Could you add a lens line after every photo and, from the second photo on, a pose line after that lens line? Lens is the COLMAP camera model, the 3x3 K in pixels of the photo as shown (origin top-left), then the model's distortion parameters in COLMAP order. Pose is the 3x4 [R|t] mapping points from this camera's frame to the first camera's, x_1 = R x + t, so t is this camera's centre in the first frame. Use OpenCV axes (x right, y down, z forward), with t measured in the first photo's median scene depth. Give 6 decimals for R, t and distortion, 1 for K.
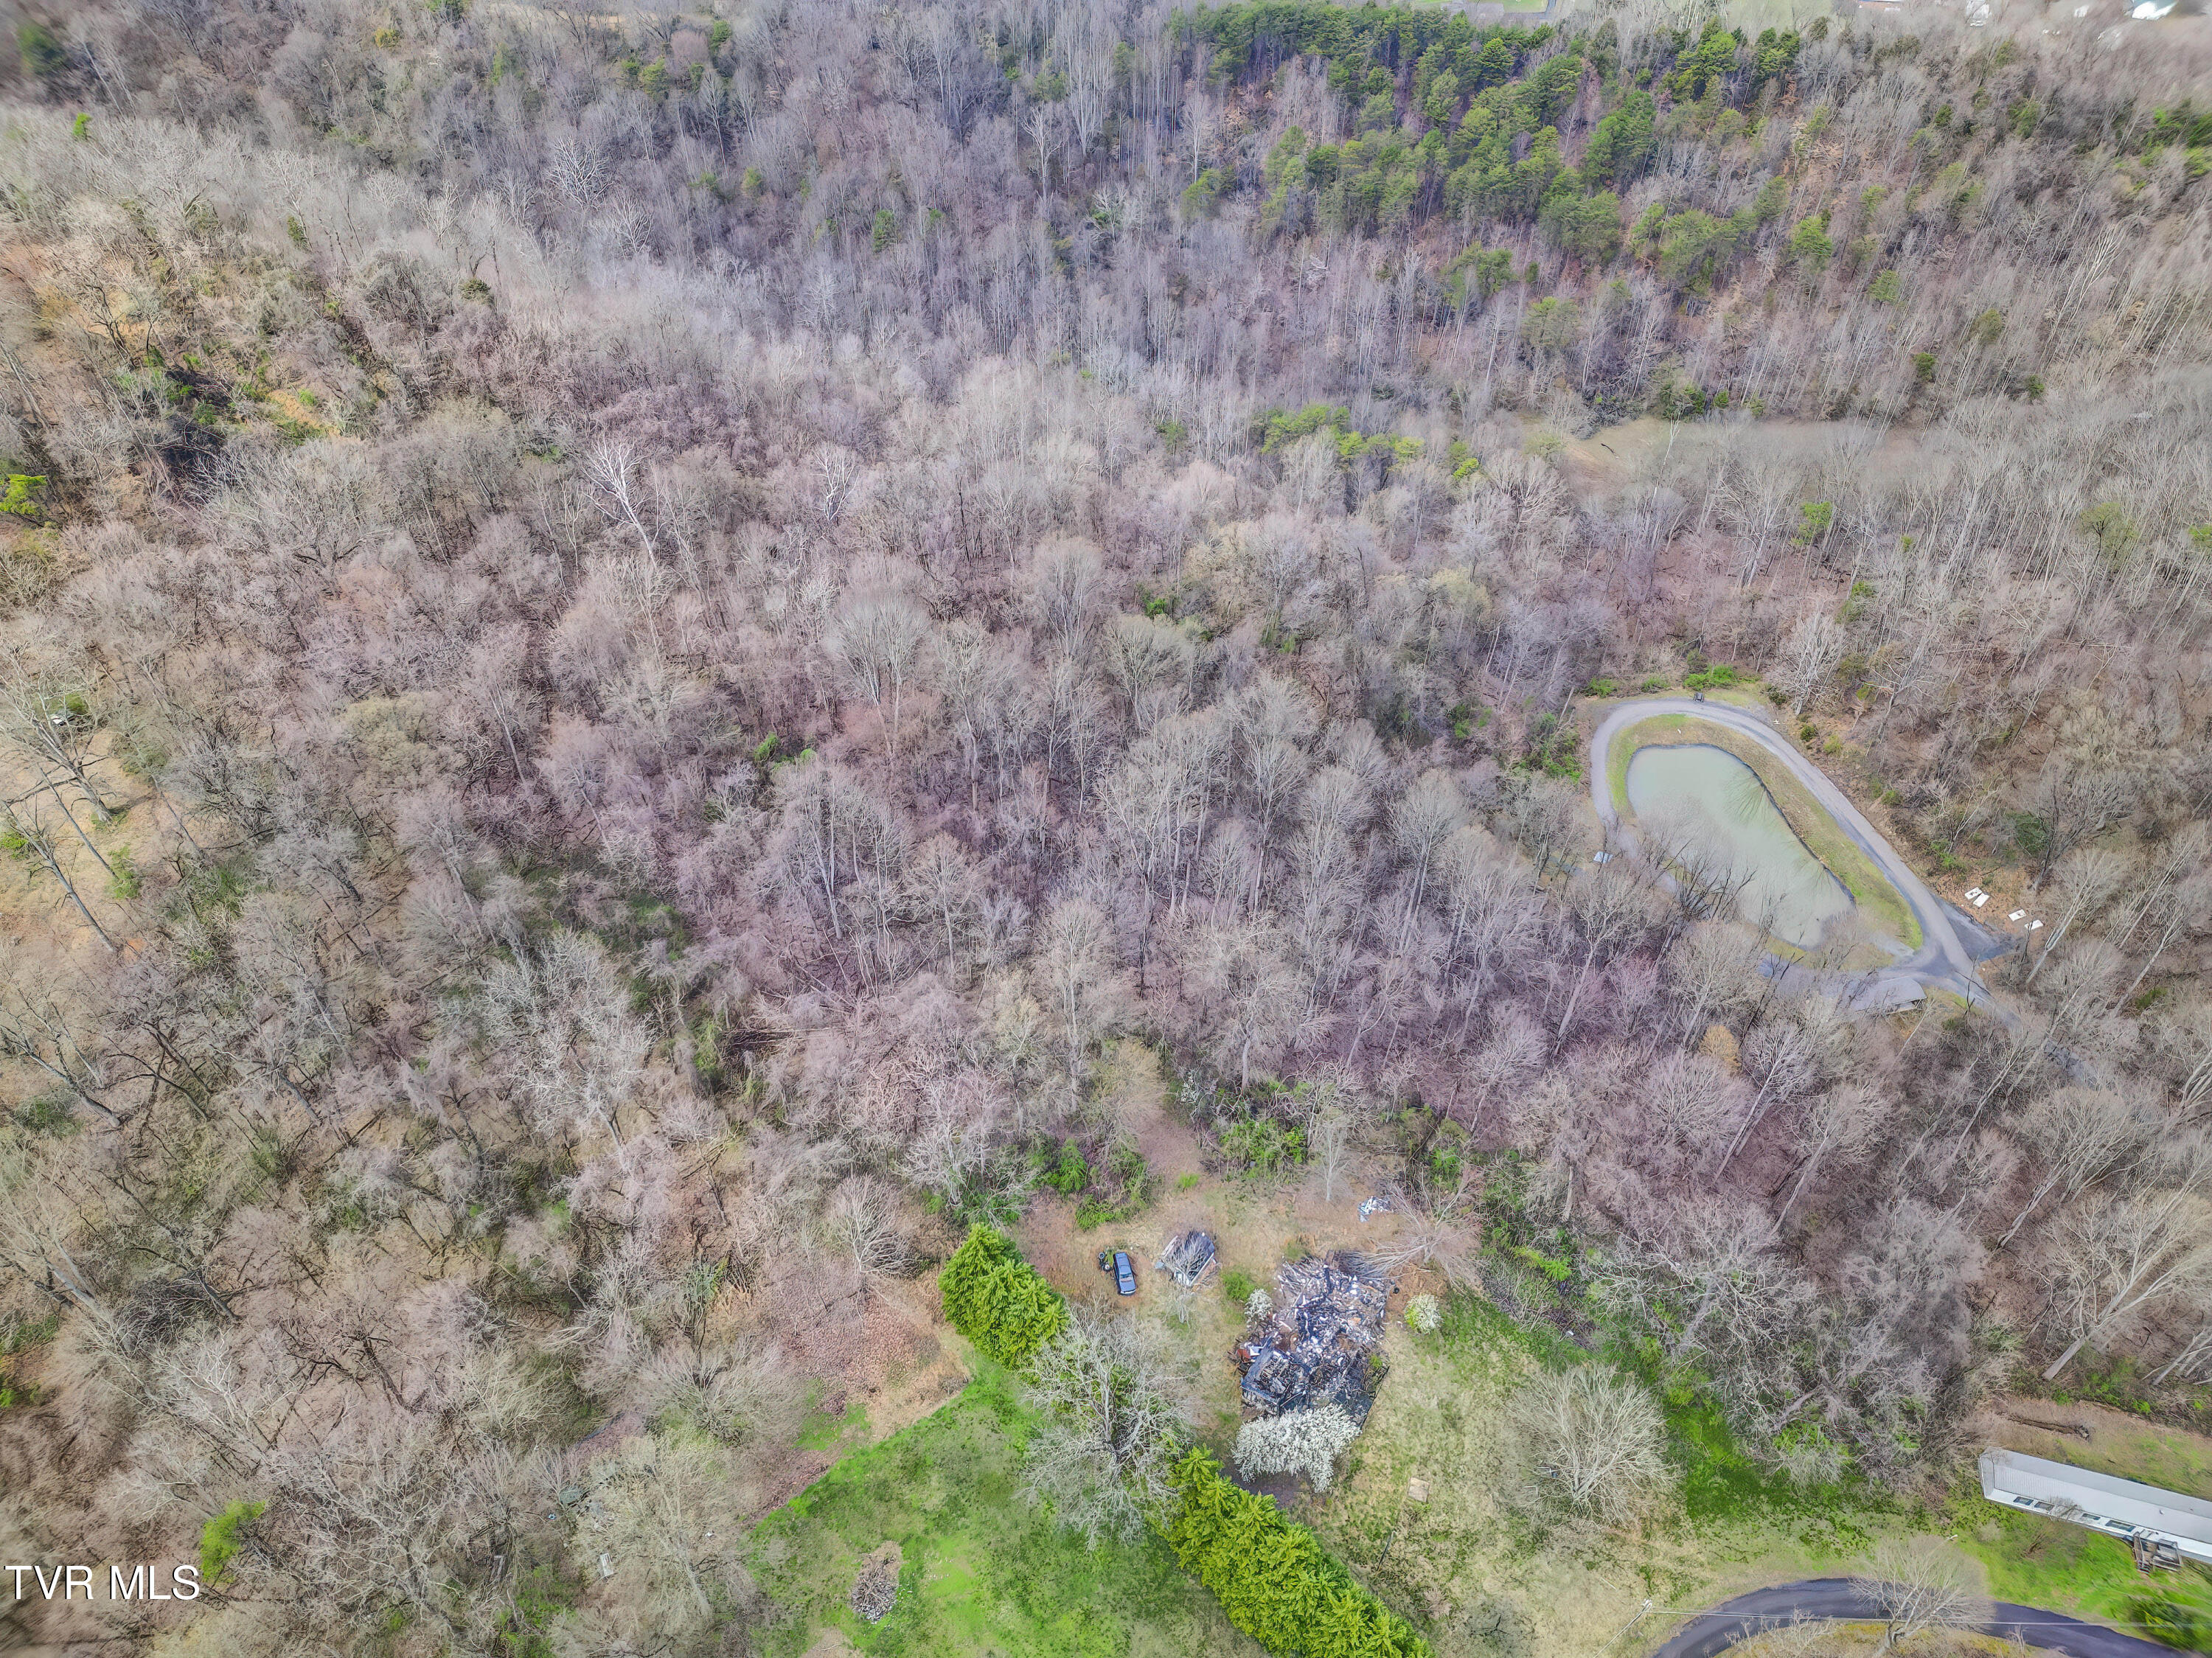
lens RADIAL K [[1546.5, 0, 1105.2], [0, 1546.5, 828.2], [0, 0, 1]] dist [0.074117, -0.069289]
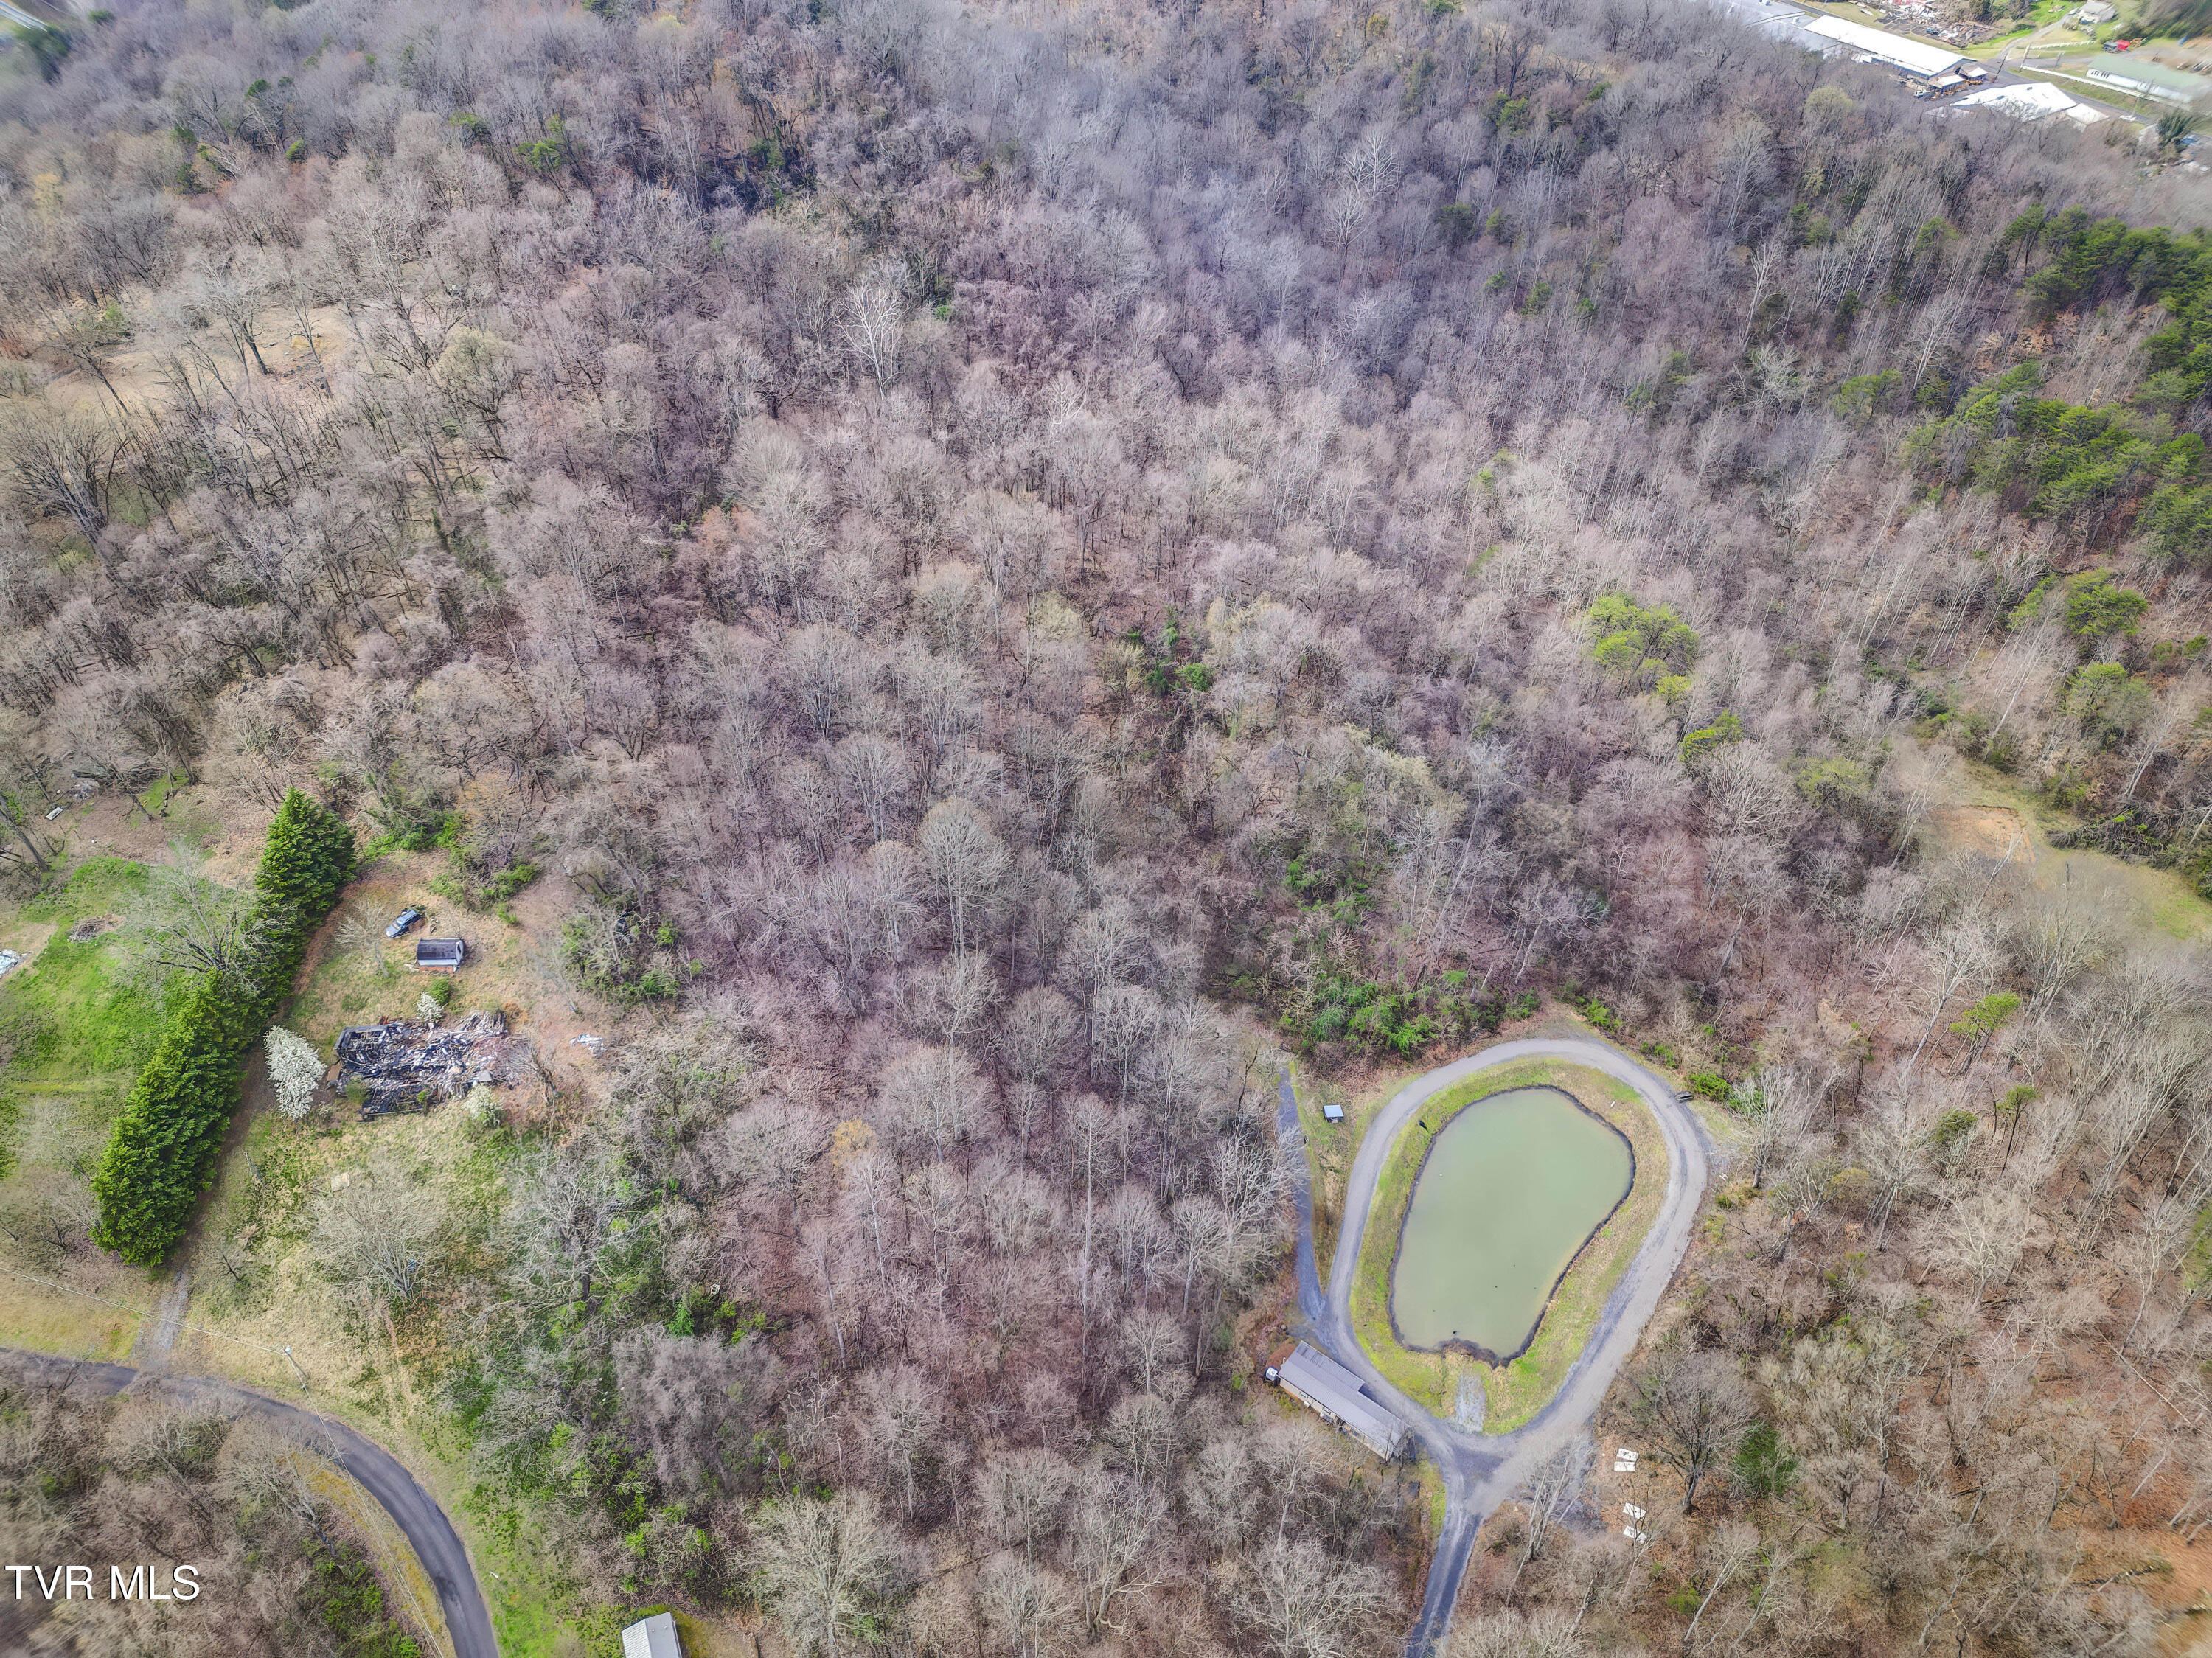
lens RADIAL K [[1546.5, 0, 1105.5], [0, 1546.5, 830.0], [0, 0, 1]] dist [0.074117, -0.069289]
pose [[0.617948, 0.539623, -0.571792, 1.039908], [-0.556928, 0.813780, 0.166113, -0.291846], [0.554952, 0.215797, 0.803405, 0.307917]]
